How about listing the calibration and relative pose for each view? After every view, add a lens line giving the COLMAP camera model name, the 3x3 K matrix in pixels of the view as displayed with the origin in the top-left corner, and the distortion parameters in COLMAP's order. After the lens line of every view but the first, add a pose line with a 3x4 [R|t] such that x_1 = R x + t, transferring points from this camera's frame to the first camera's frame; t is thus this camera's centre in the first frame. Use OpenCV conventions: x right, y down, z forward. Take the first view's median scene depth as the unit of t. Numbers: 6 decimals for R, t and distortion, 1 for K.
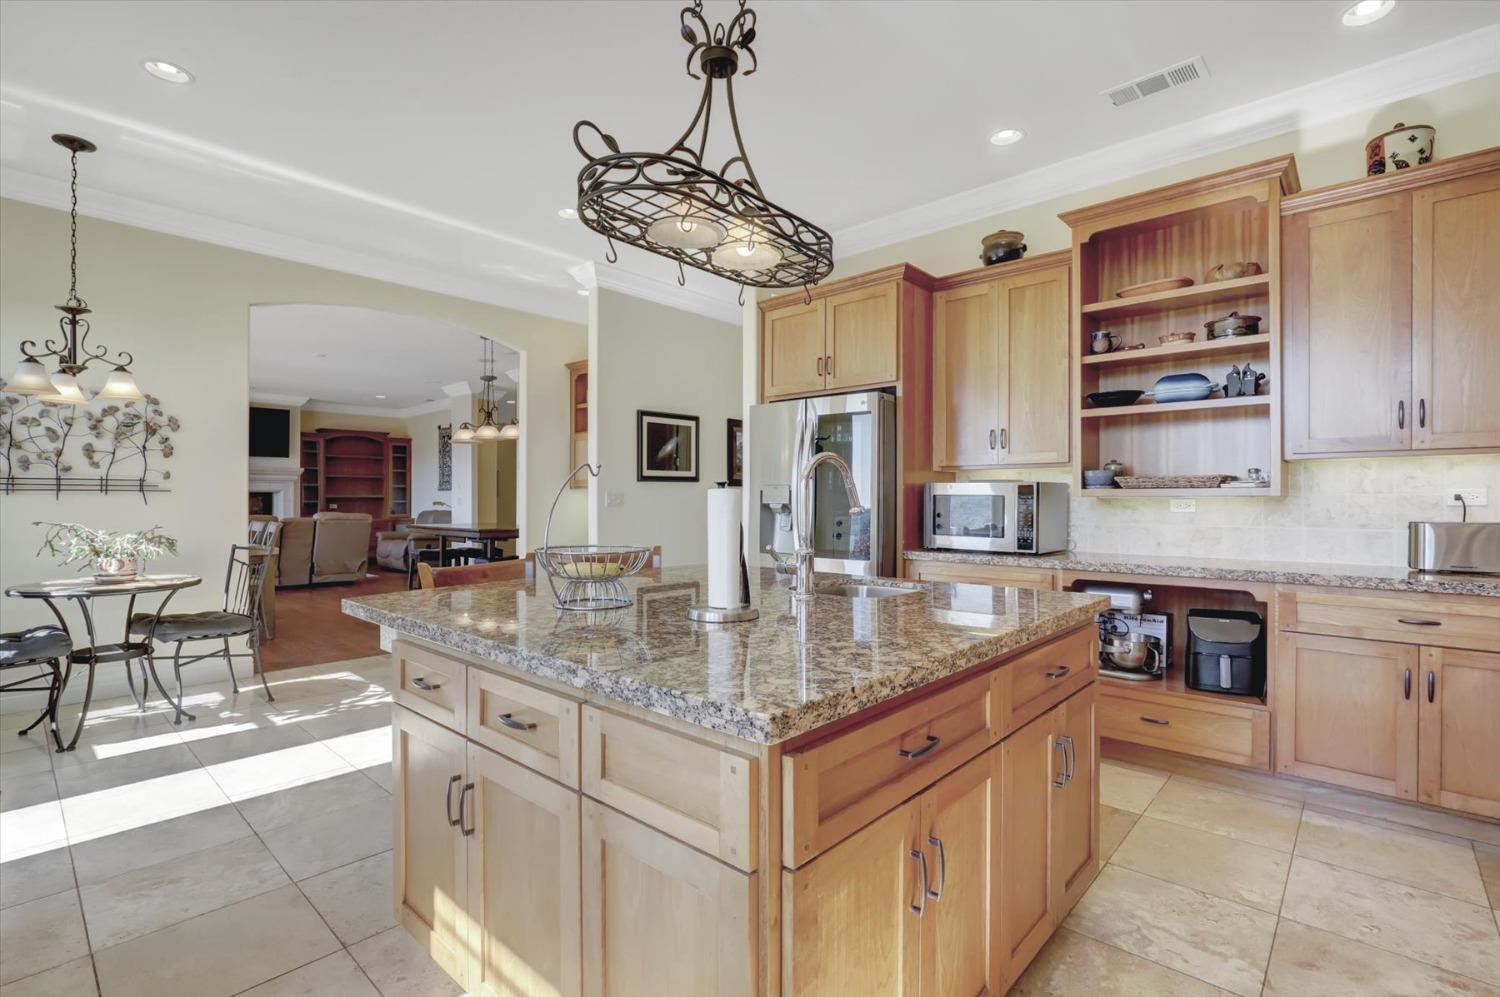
lens RADIAL K [[687.3, 0, 755.5], [0, 687.3, 502.5], [0, 0, 1]] dist [-0.029179, 0.001264]
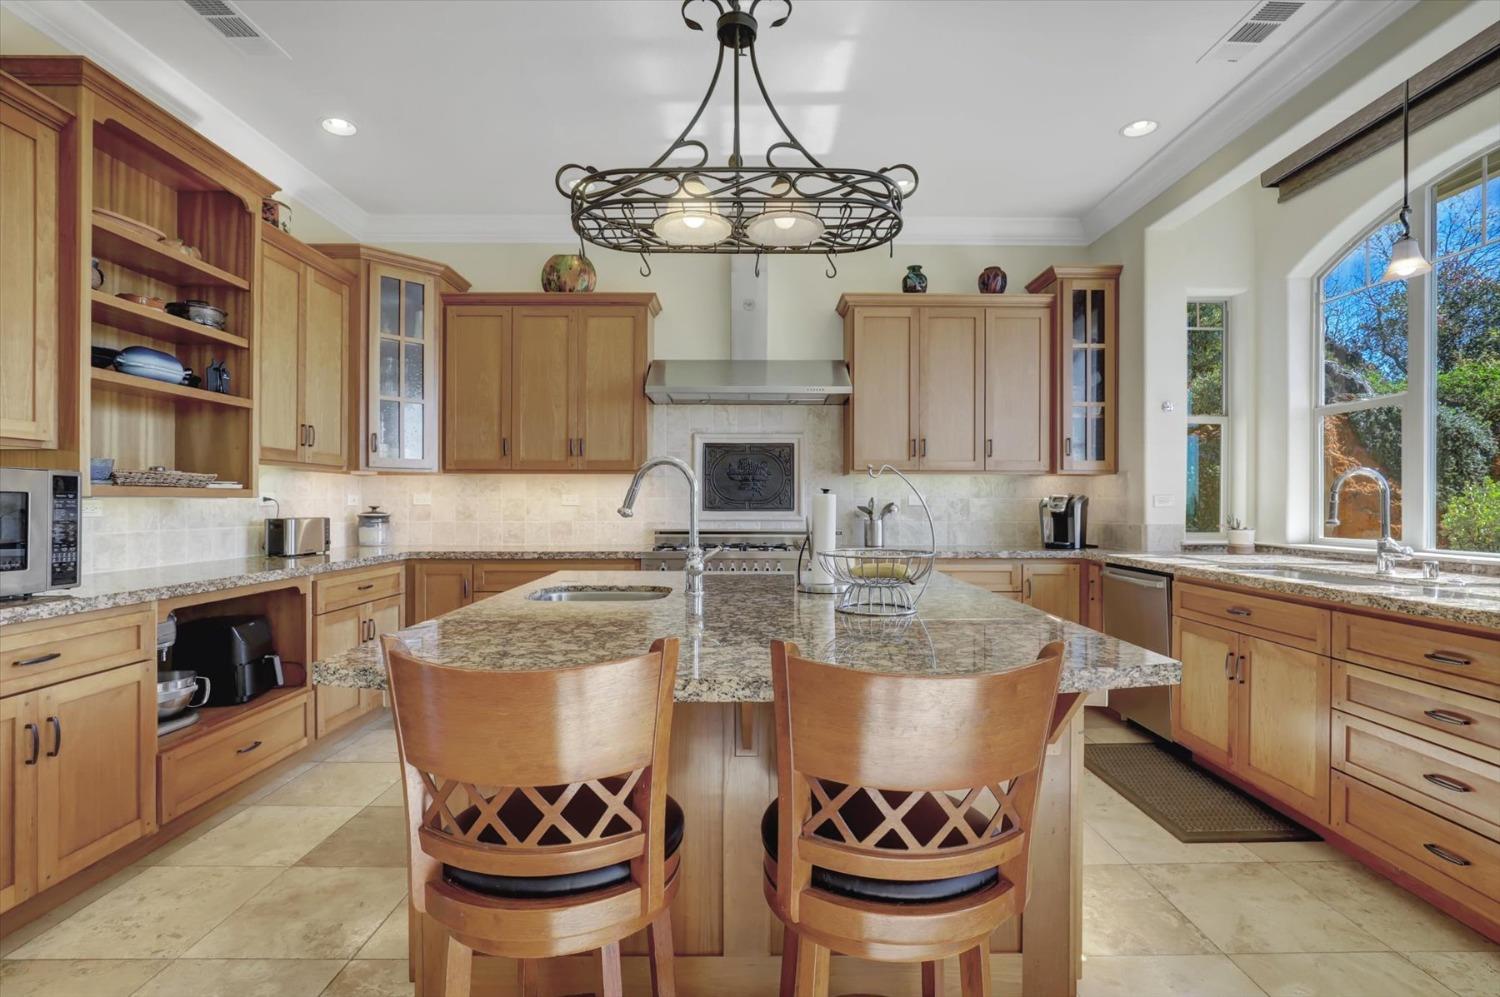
lens RADIAL K [[687.3, 0, 755.5], [0, 687.3, 502.5], [0, 0, 1]] dist [-0.029179, 0.001264]
pose [[-0.677311, -0.001052, 0.735696, -0.491406], [0.000820, 0.999997, 0.002186, -0.003301], [-0.735696, 0.002084, -0.677308, 1.050936]]
